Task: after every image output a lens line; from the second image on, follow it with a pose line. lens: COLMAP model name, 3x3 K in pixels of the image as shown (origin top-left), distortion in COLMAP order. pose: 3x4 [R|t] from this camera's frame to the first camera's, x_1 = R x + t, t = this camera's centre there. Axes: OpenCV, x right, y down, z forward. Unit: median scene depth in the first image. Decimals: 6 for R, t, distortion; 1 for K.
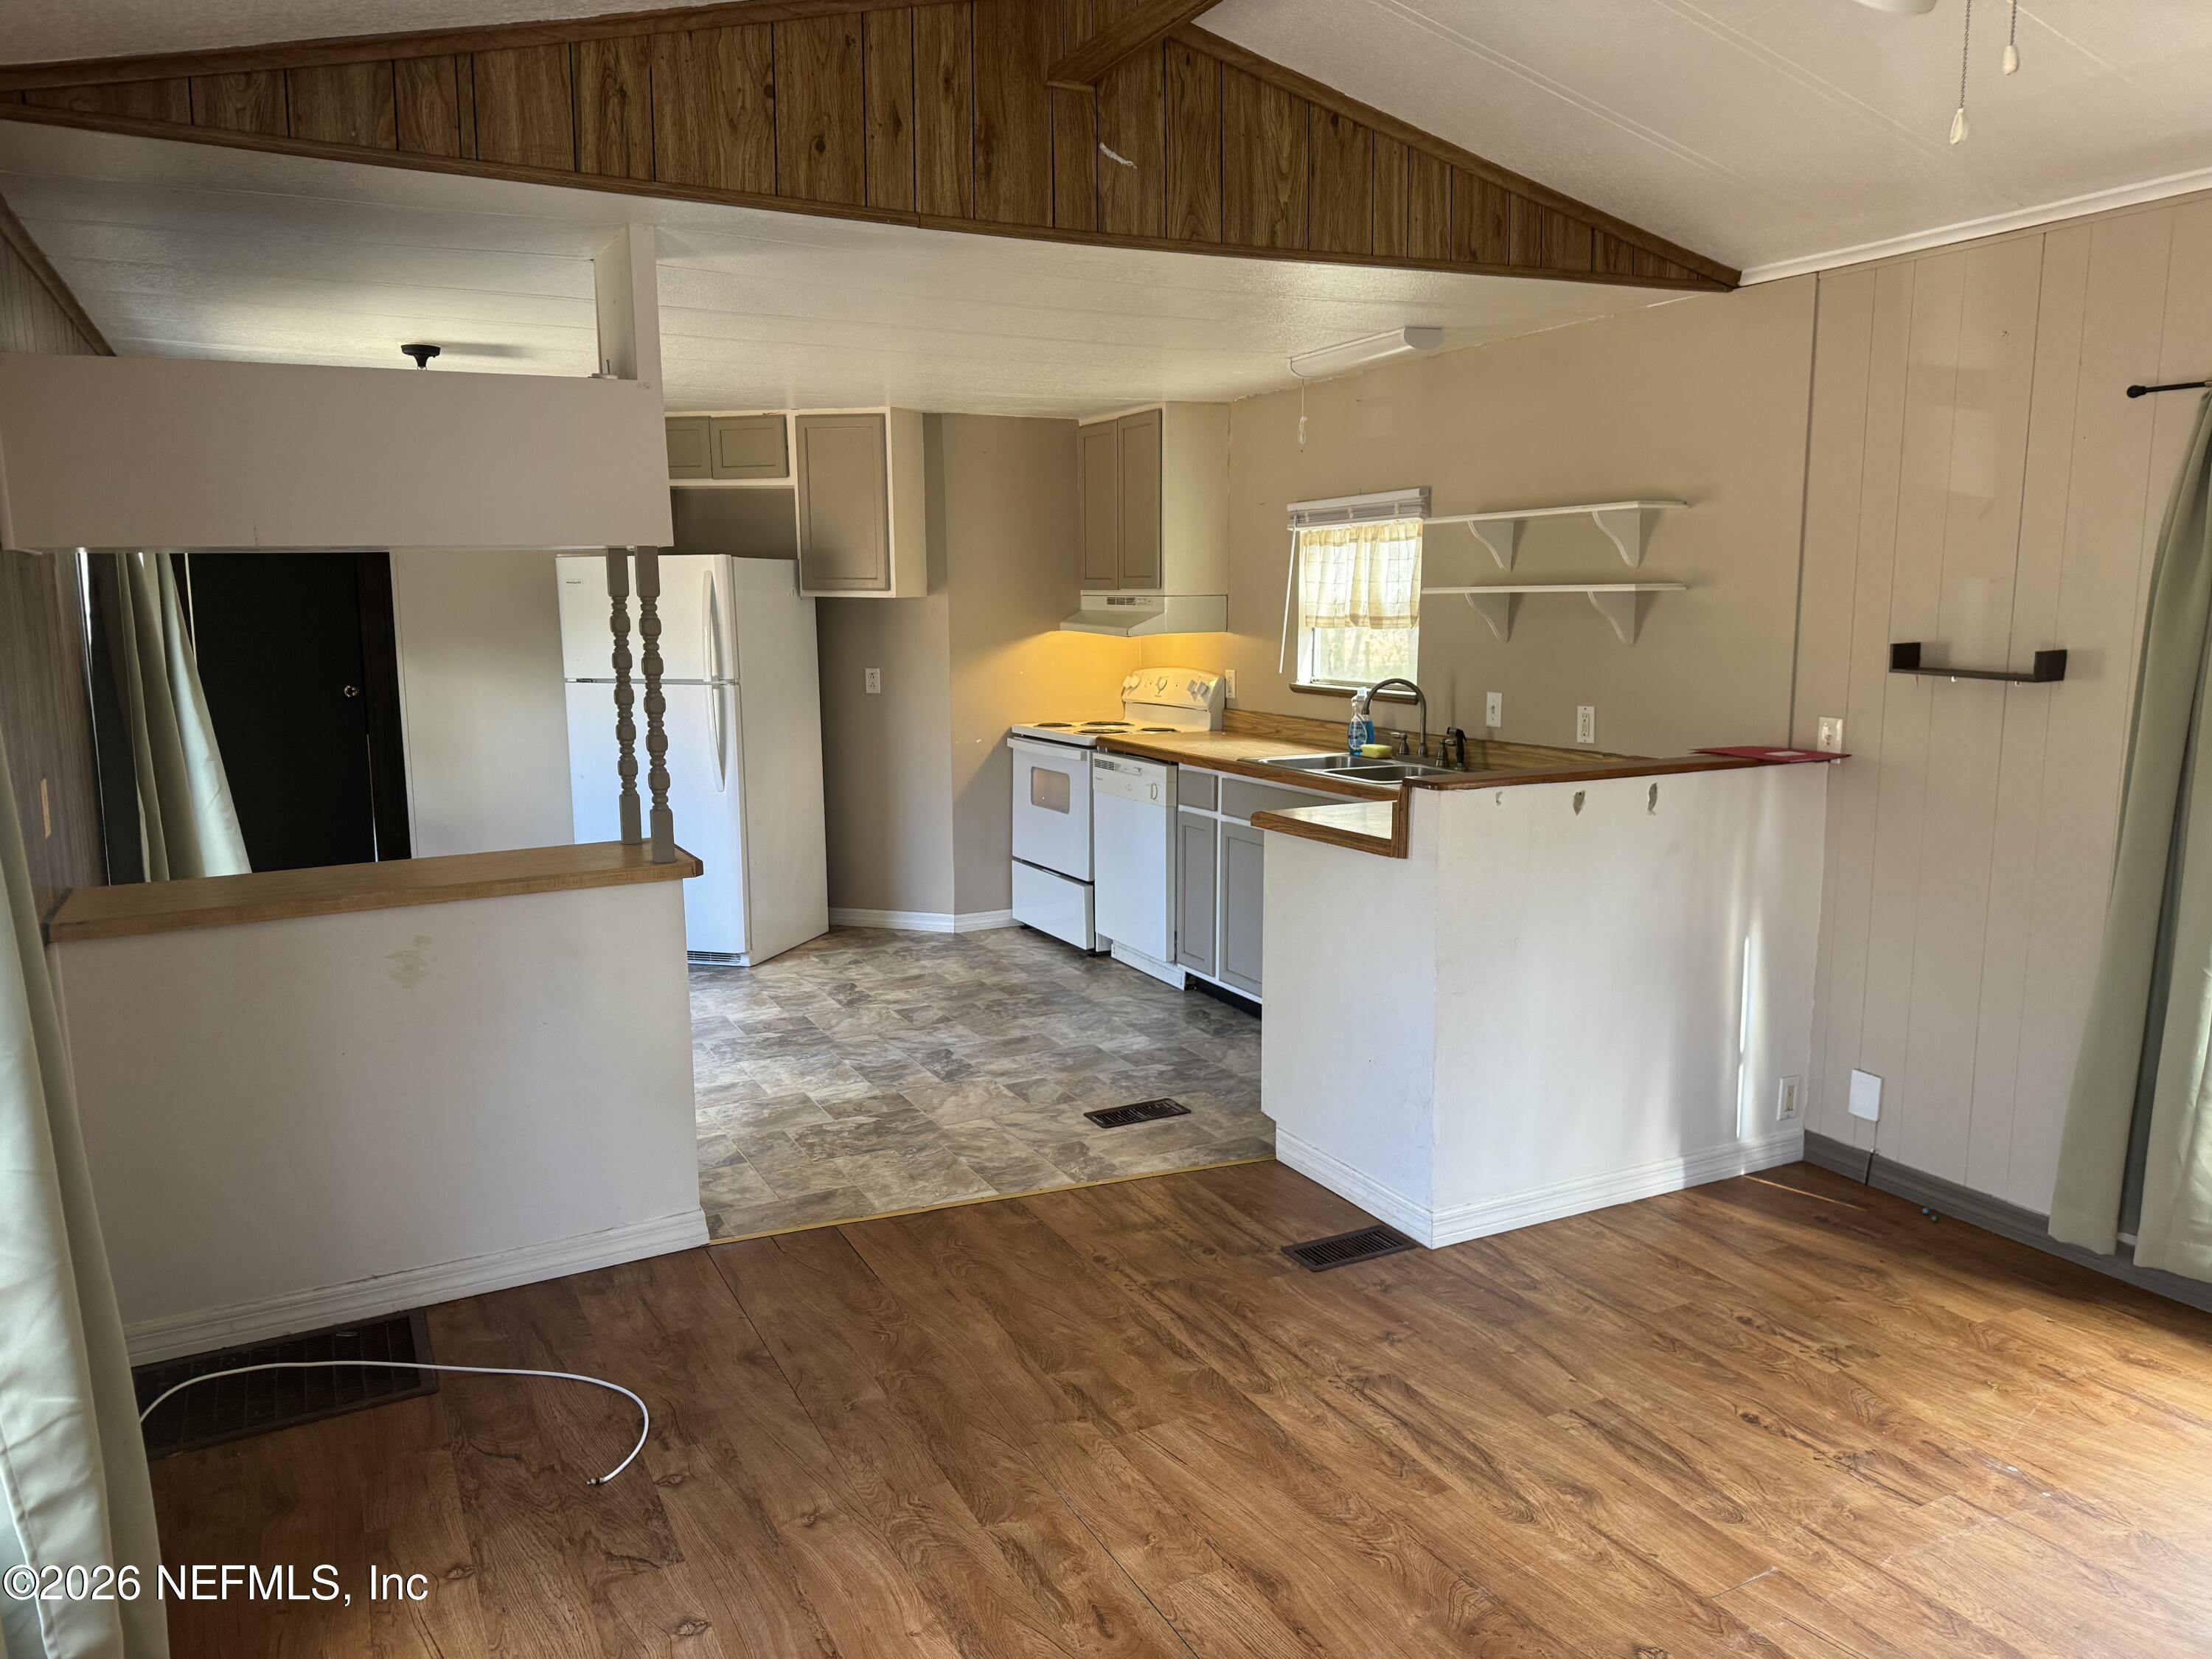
lens RADIAL K [[1562.6, 0, 1106.0], [0, 1562.6, 829.5], [0, 0, 1]] dist [0.040083, -0.054145]
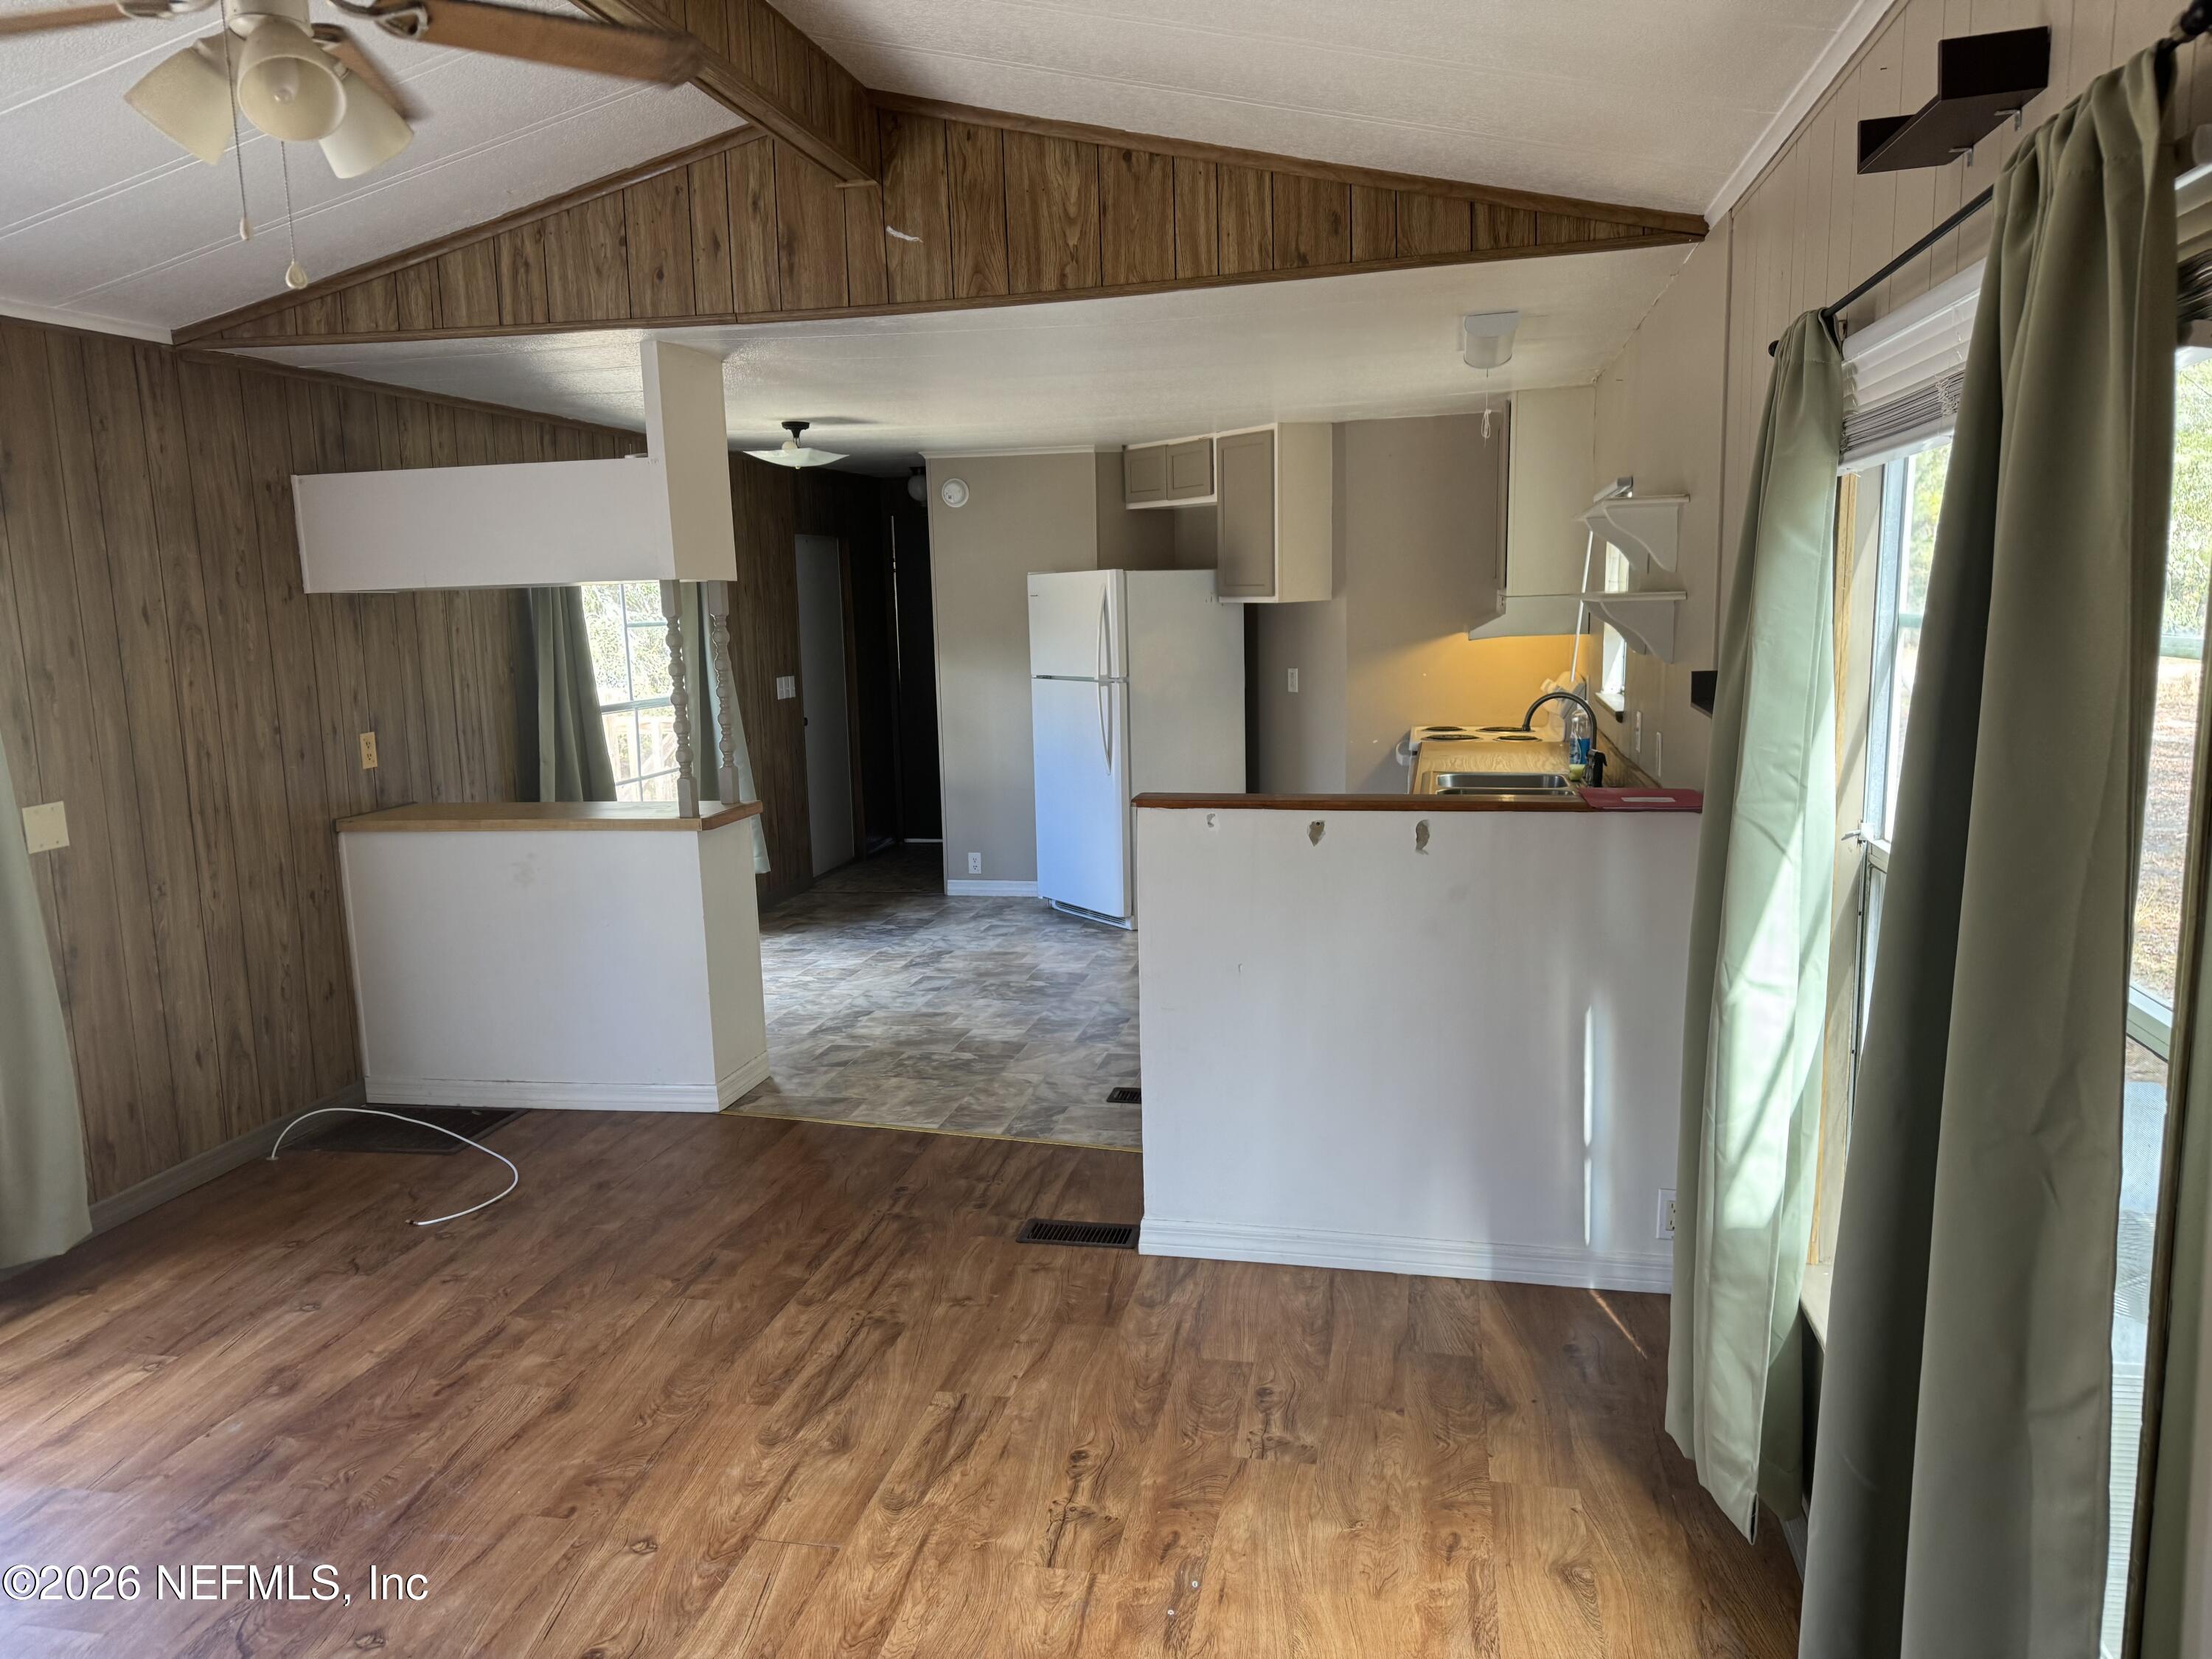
lens RADIAL K [[1553.0, 0, 1105.2], [0, 1553.0, 836.8], [0, 0, 1]] dist [0.064901, -0.112342]
pose [[0.776108, 0.087015, -0.624567, 0.862948], [-0.078160, 0.996070, 0.041648, -0.048104], [0.625737, 0.016493, 0.779860, 0.202762]]
